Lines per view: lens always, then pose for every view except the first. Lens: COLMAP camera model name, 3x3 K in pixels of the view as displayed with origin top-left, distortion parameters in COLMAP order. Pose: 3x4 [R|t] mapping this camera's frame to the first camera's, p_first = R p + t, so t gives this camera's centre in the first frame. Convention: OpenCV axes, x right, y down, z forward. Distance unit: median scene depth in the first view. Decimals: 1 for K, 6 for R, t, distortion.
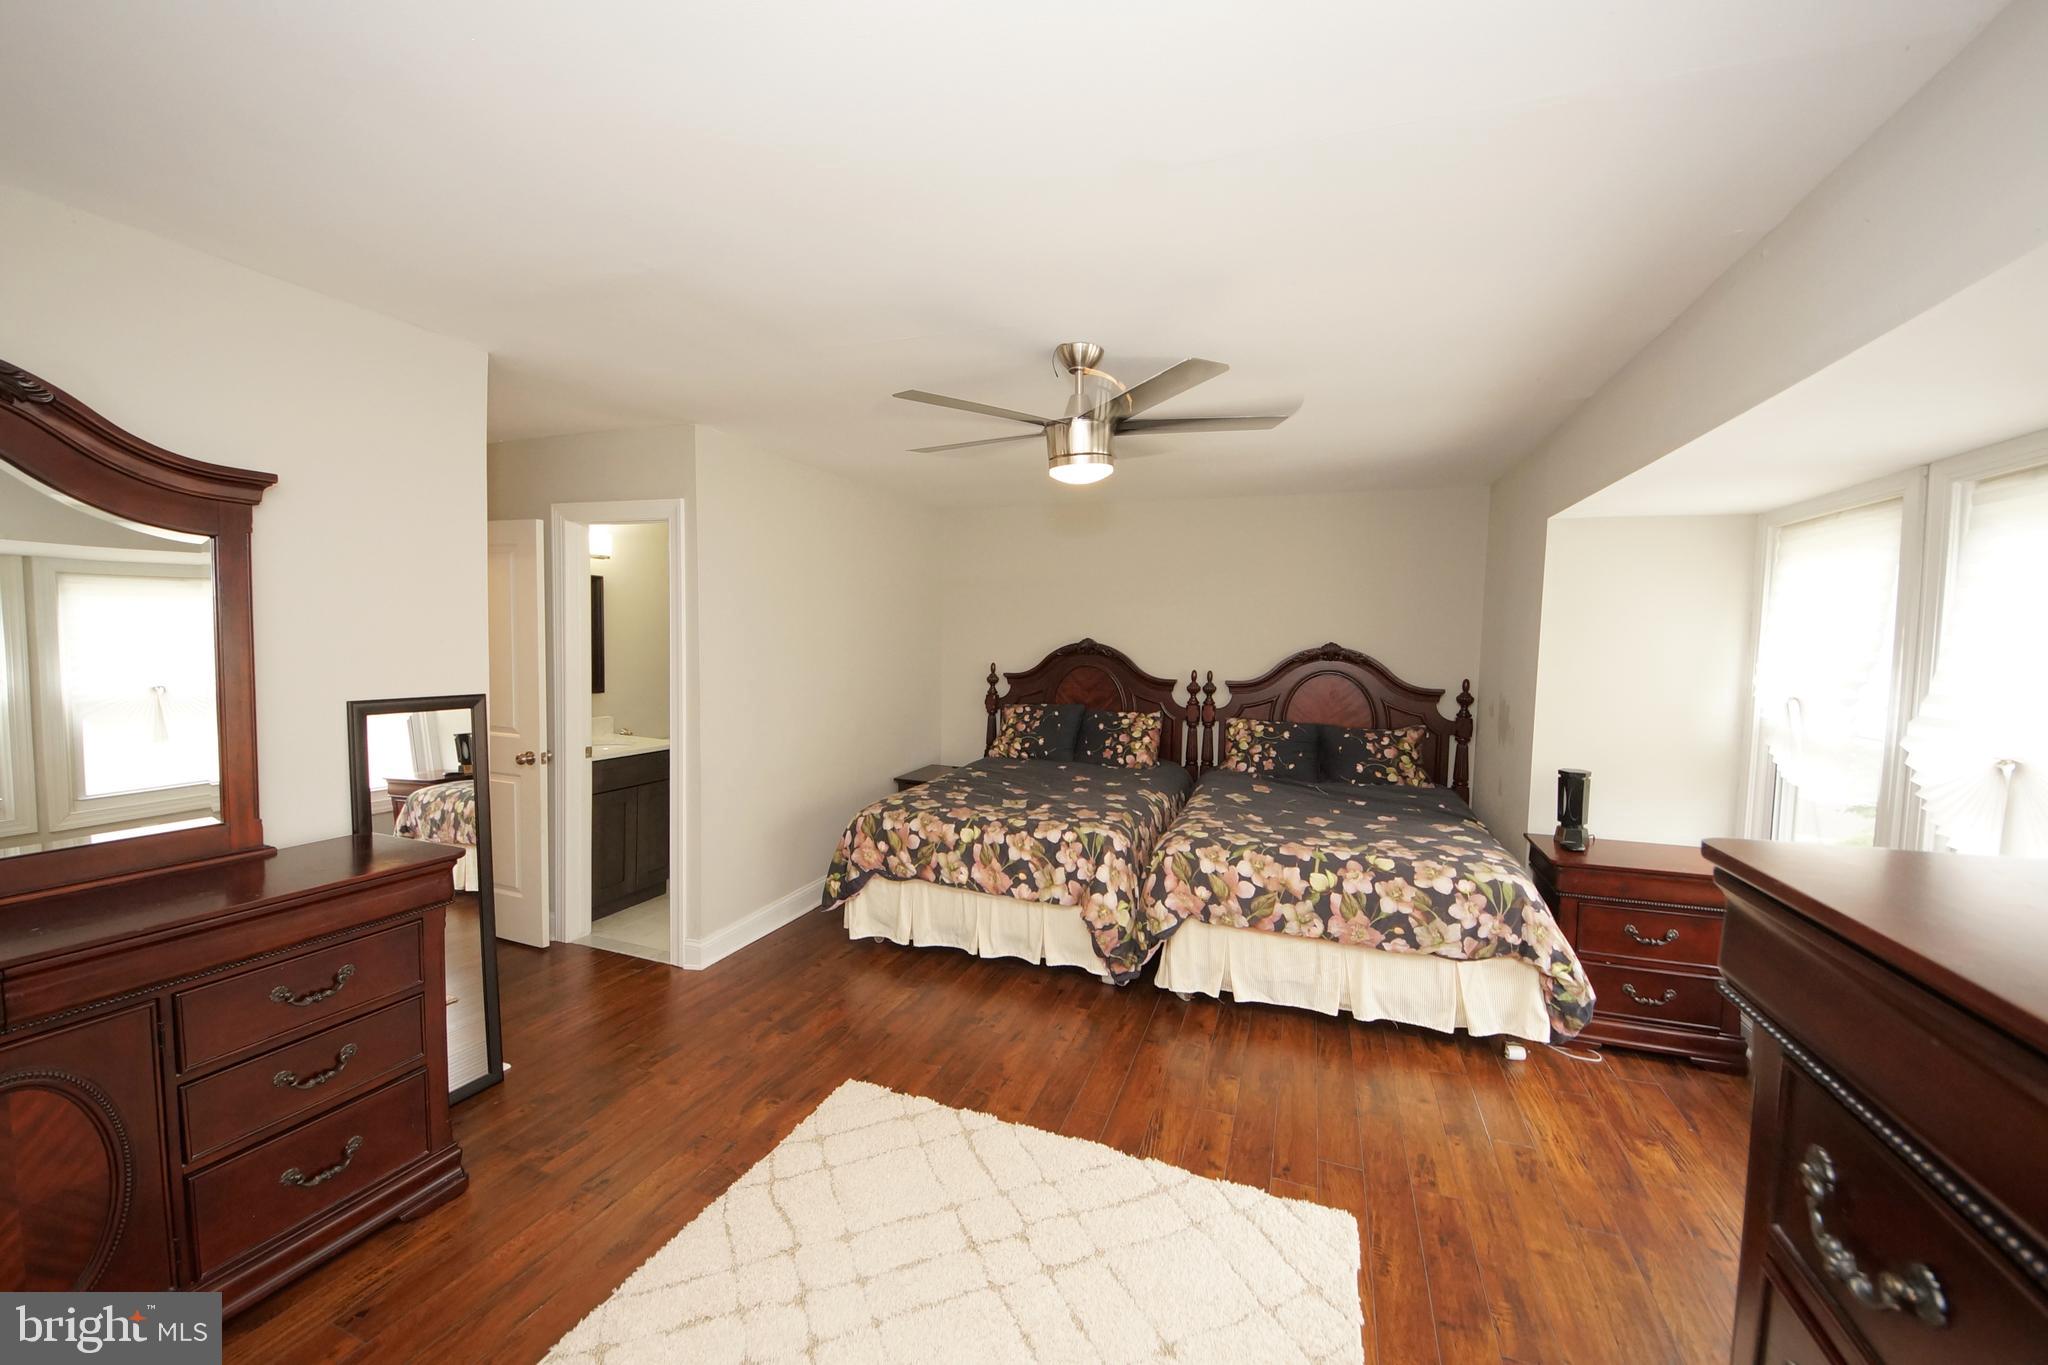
lens RADIAL K [[768.7, 0, 991.6], [0, 768.7, 676.5], [0, 0, 1]] dist [0.028644, -0.021358]
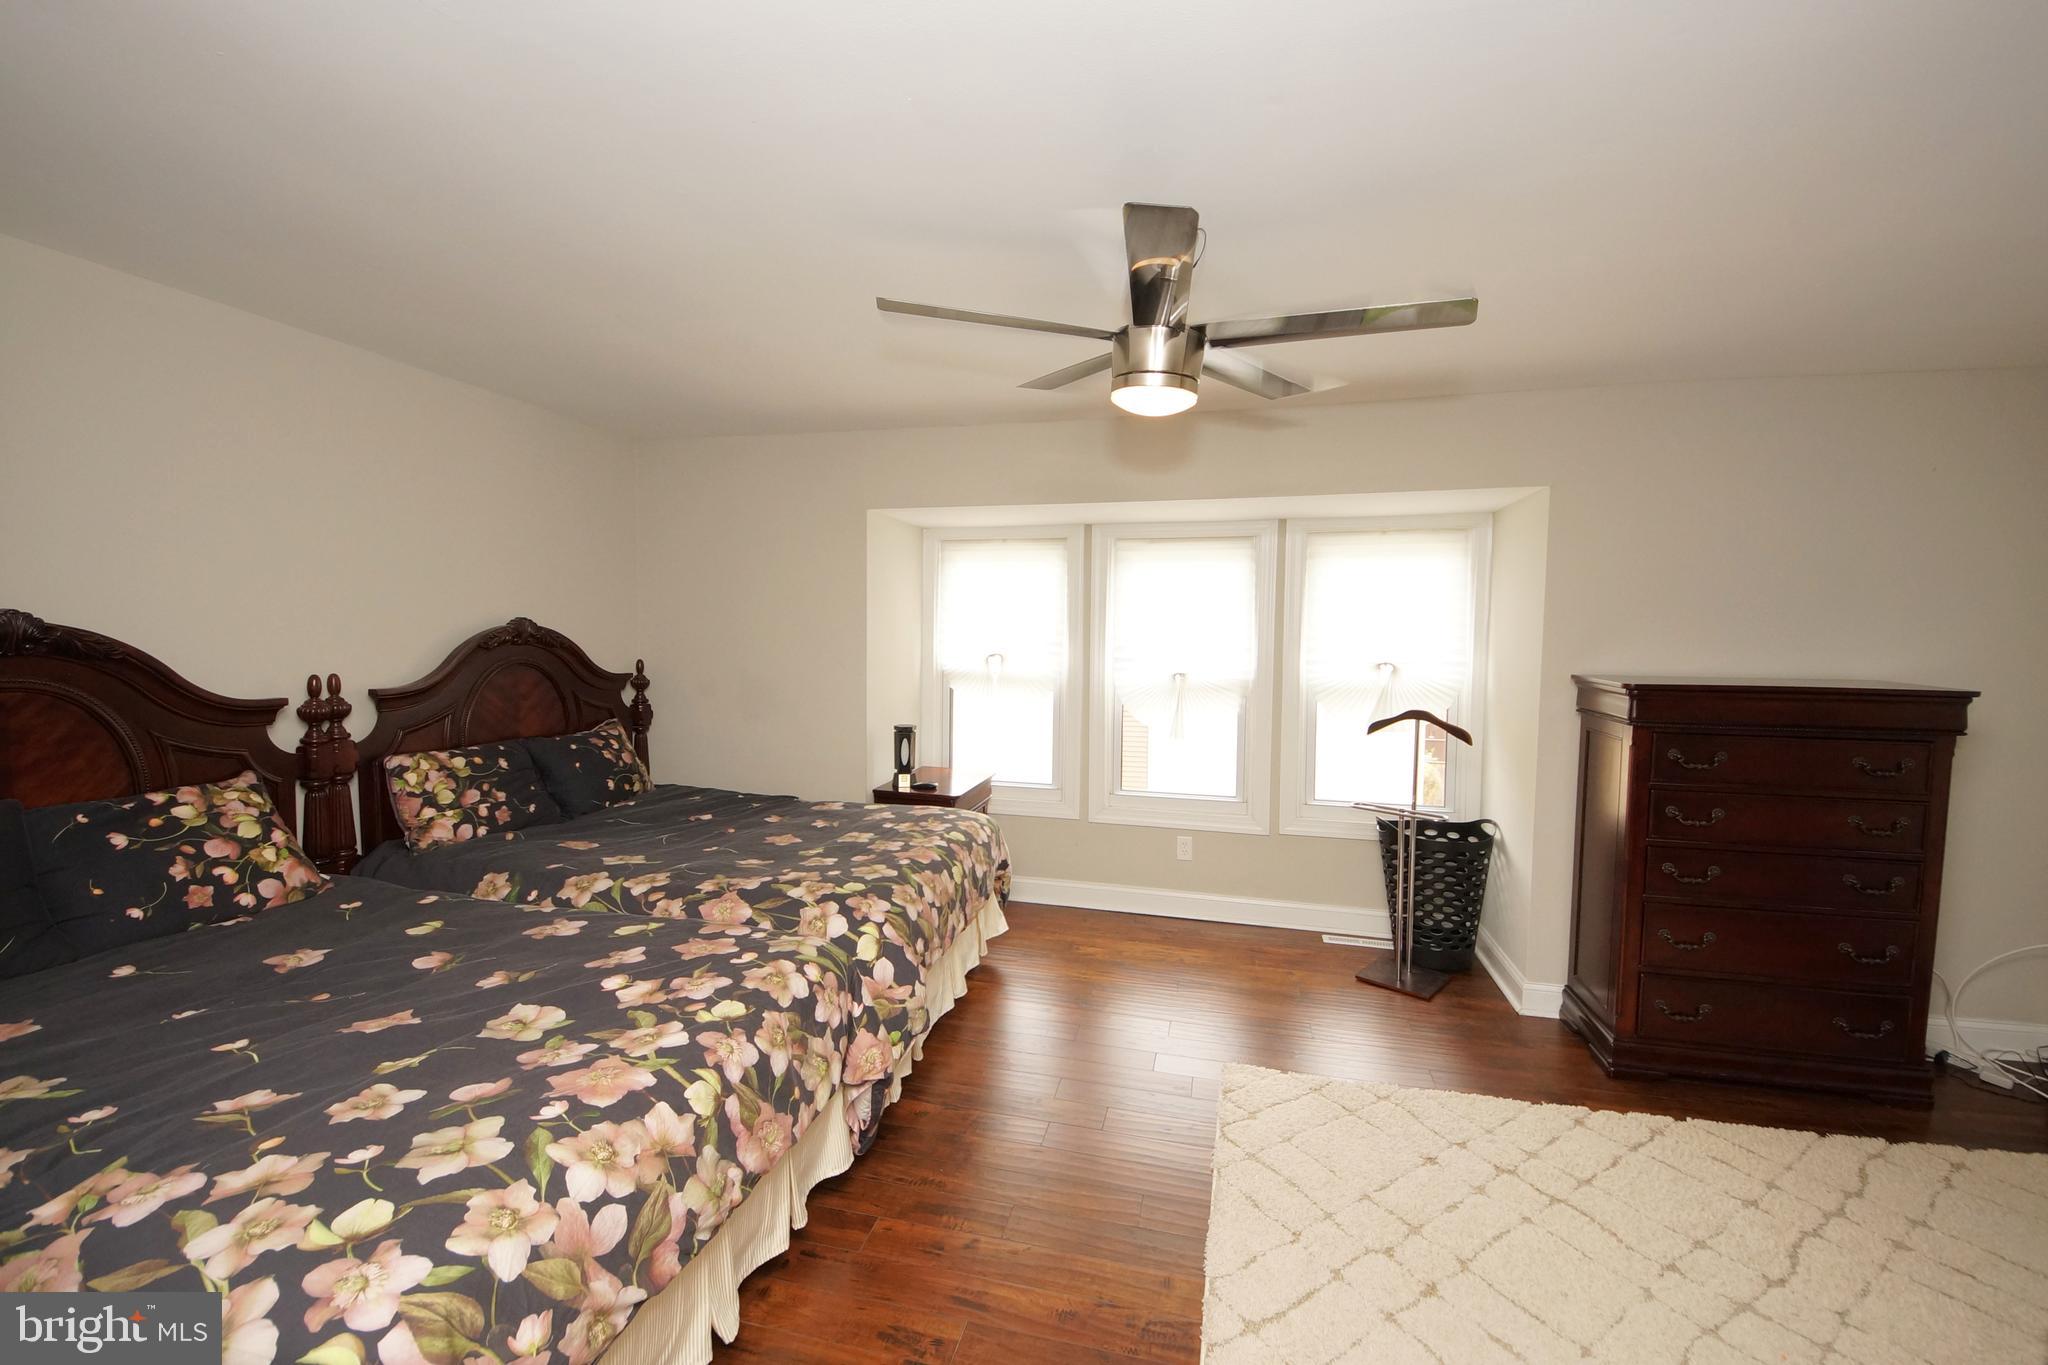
lens RADIAL K [[842.6, 0, 1027.4], [0, 842.6, 674.7], [0, 0, 1]] dist [0.035179, -0.030069]
pose [[-0.164024, -0.072755, 0.983770, -0.376894], [0.040123, 0.995959, 0.080346, -0.036648], [-0.985640, 0.052651, -0.160443, 0.686098]]
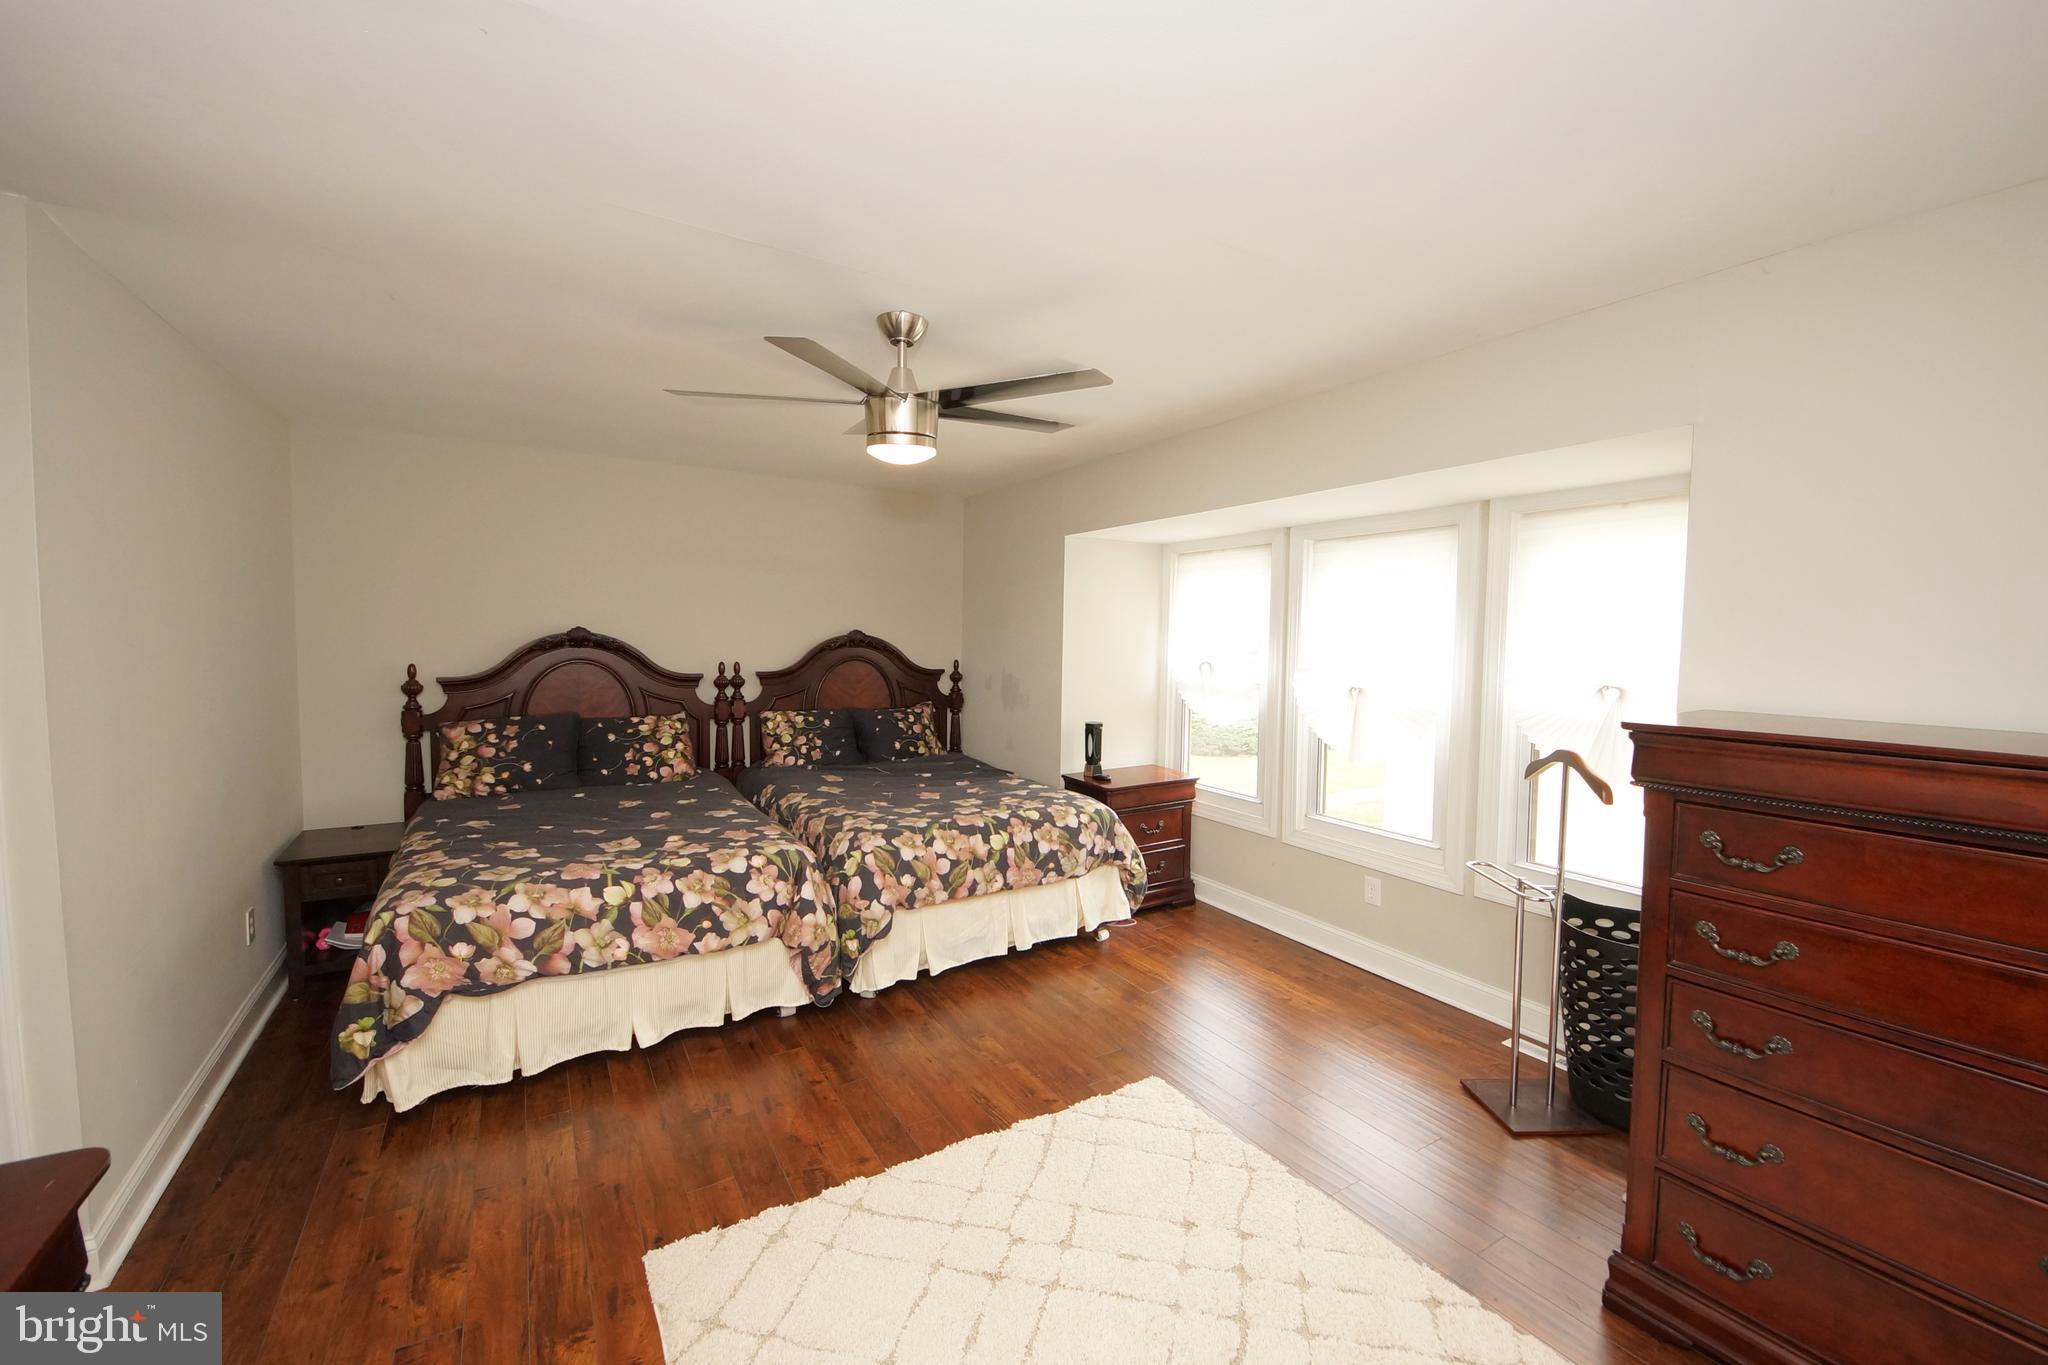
lens RADIAL K [[842.6, 0, 1027.4], [0, 842.6, 674.7], [0, 0, 1]] dist [0.035179, -0.030069]
pose [[0.587526, -0.054313, 0.807380, -0.344801], [0.043593, 0.998421, 0.035442, -0.013501], [-0.808030, 0.014373, 0.588966, 0.149166]]
